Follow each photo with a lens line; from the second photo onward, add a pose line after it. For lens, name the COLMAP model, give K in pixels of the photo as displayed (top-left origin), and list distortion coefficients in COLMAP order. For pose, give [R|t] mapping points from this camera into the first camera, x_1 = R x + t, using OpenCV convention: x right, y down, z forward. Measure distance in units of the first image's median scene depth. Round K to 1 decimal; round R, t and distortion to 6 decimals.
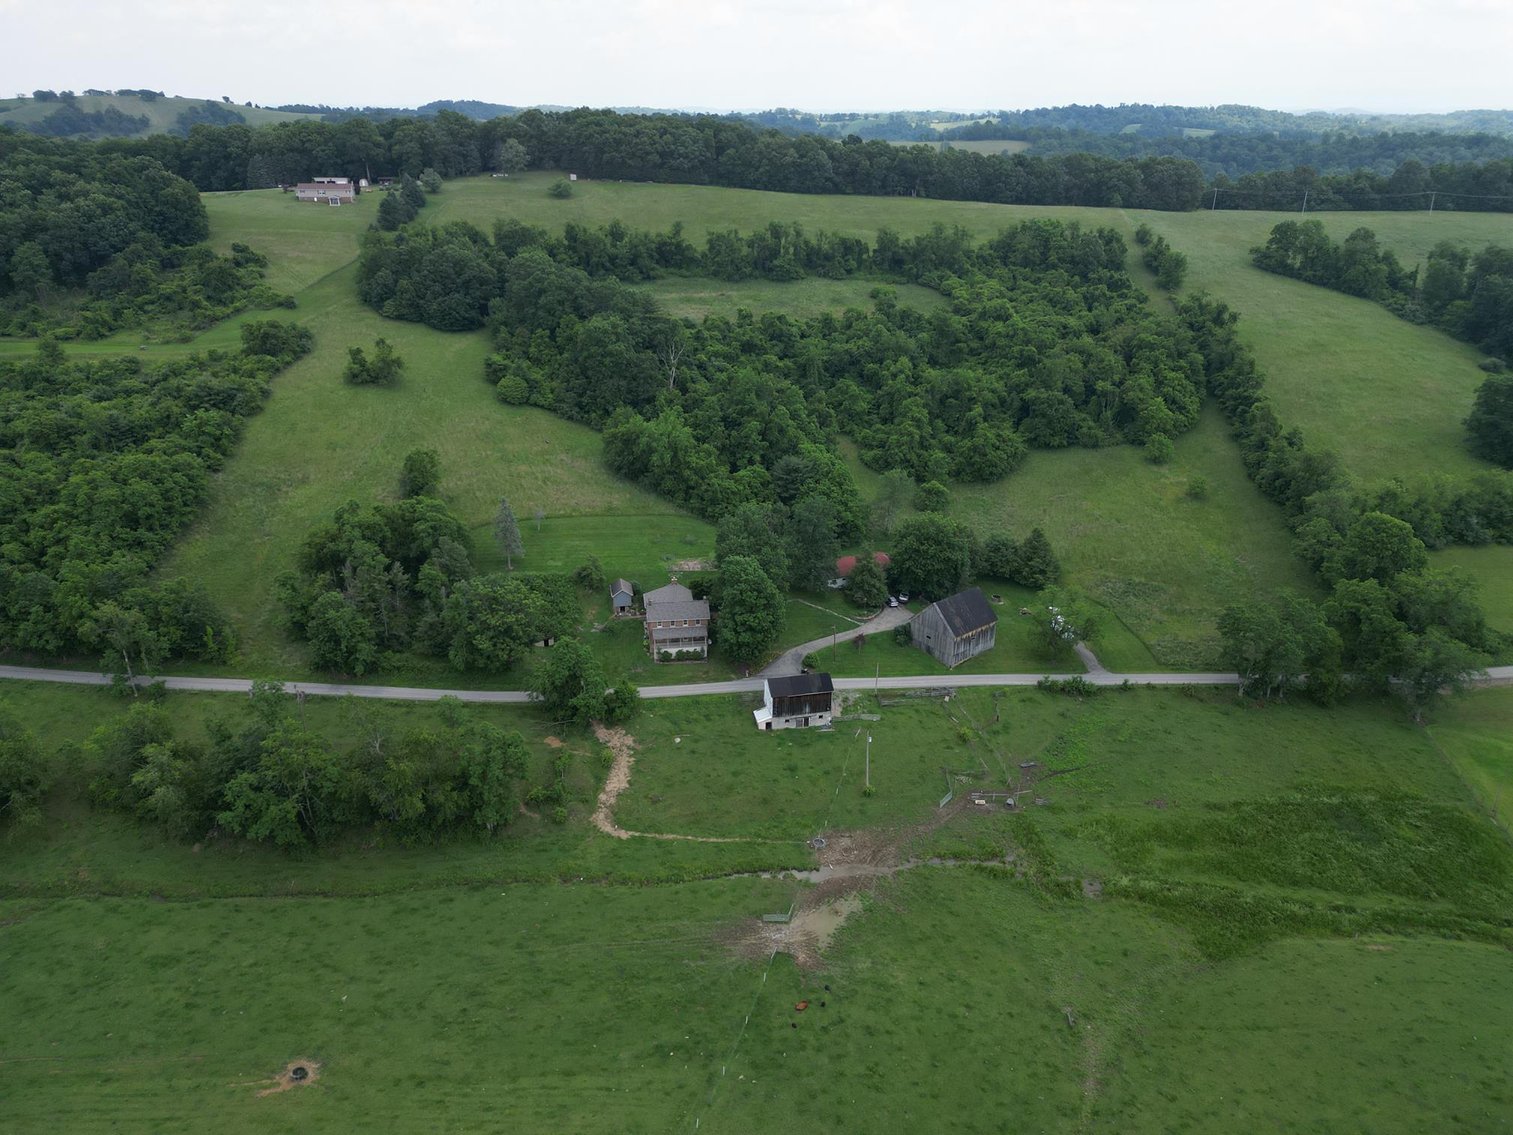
lens RADIAL K [[1064.0, 0, 756.4], [0, 1064.0, 562.4], [0, 0, 1]] dist [0.060511, -0.043158]
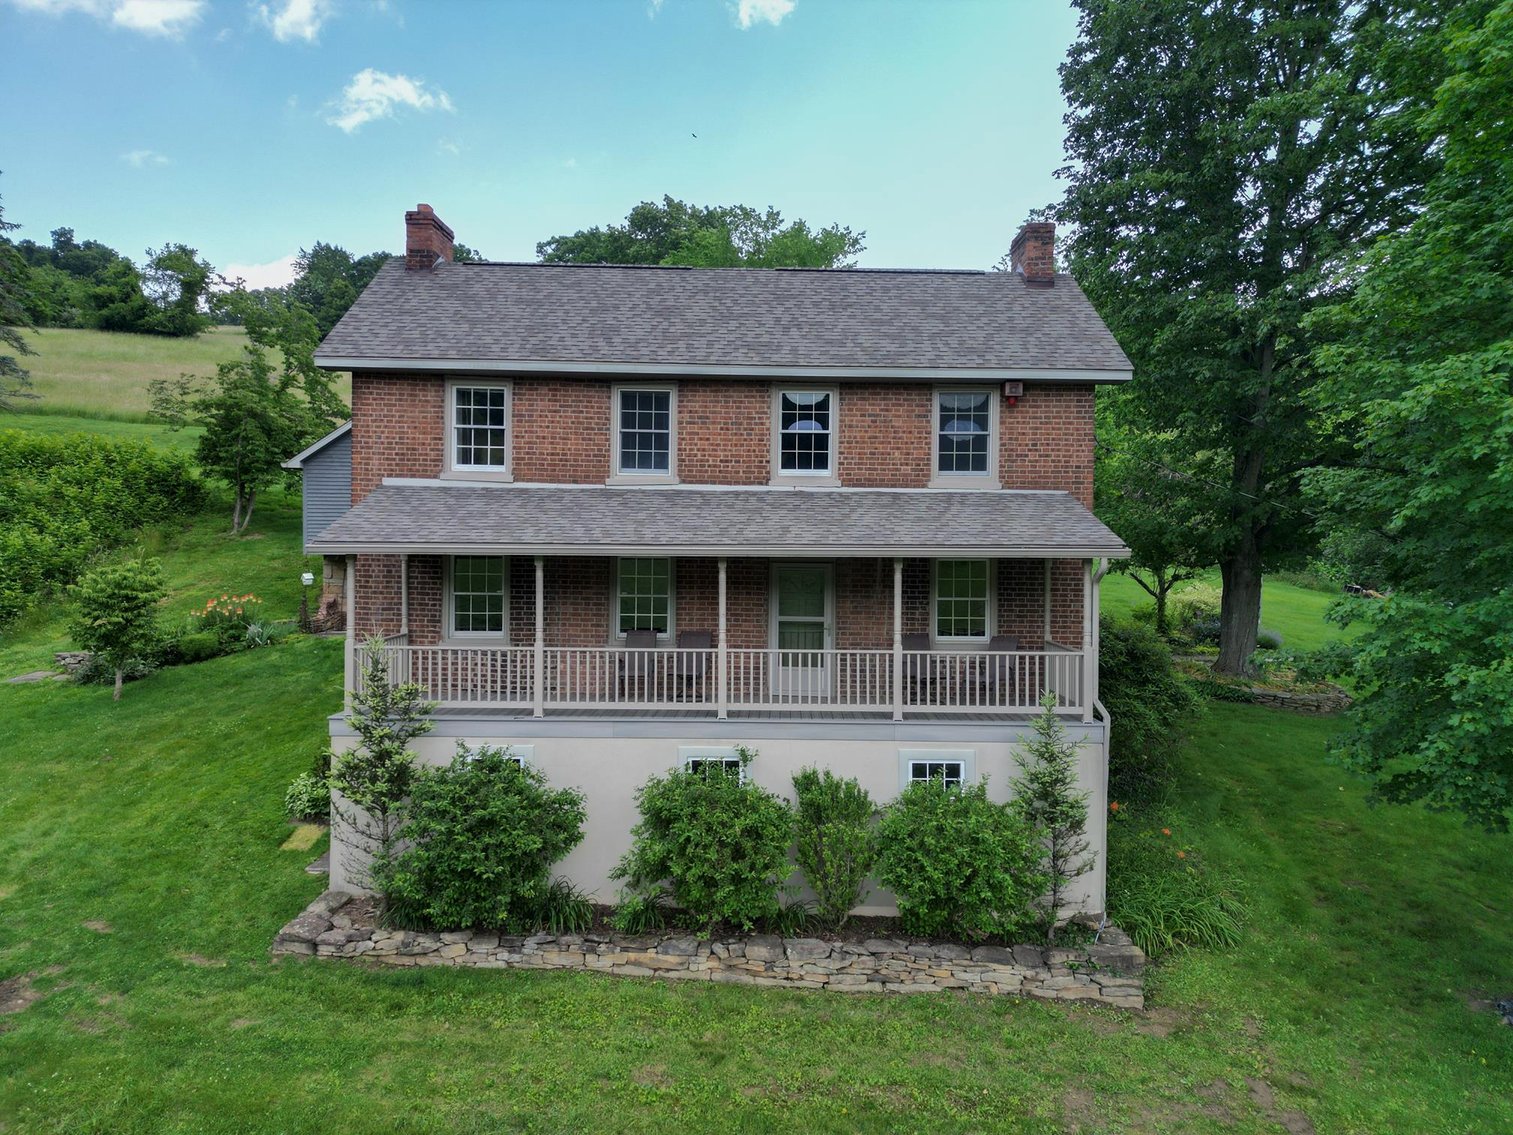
lens RADIAL K [[1058.6, 0, 755.9], [0, 1058.6, 570.0], [0, 0, 1]] dist [0.081690, -0.072976]
pose [[0.987241, 0.002824, -0.159209, -0.057939], [-0.062744, 0.925851, -0.372643, 0.095762], [0.146352, 0.377878, 0.914215, 0.931920]]
